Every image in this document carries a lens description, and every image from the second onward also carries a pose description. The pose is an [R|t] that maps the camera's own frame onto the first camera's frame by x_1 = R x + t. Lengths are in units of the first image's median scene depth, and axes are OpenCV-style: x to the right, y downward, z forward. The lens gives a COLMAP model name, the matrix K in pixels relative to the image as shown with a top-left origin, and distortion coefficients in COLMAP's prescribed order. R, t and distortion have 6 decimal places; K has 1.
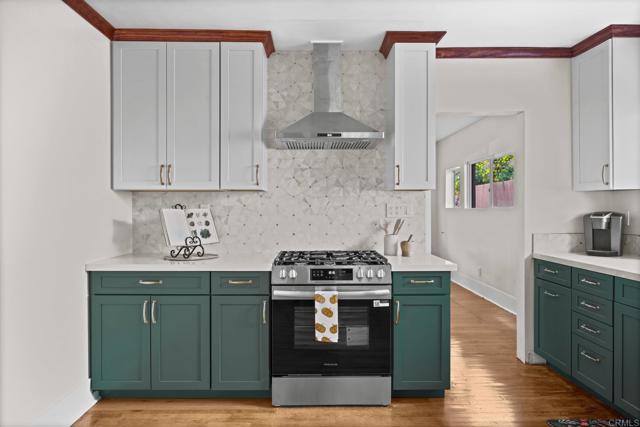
lens RADIAL K [[387.3, 0, 319.3], [0, 387.3, 211.9], [0, 0, 1]] dist [0.000916, 0.000462]
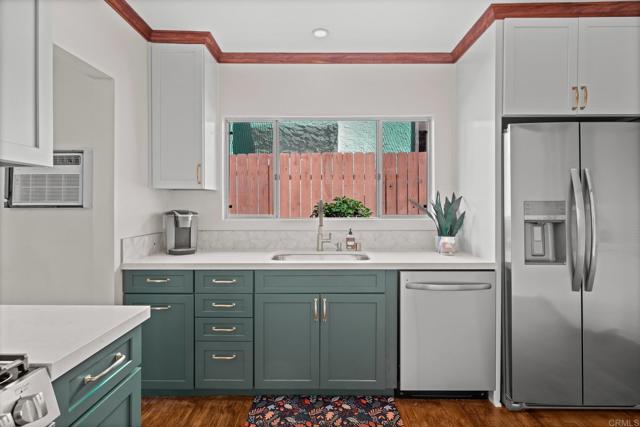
lens RADIAL K [[321.9, 0, 319.1], [0, 321.9, 206.9], [0, 0, 1]] dist [-0.001075, 0.000150]
pose [[0.019648, 0.002560, 0.999804, -0.105607], [0.006224, 0.999977, -0.002683, -0.004558], [-0.999788, 0.006276, 0.019631, 0.663684]]
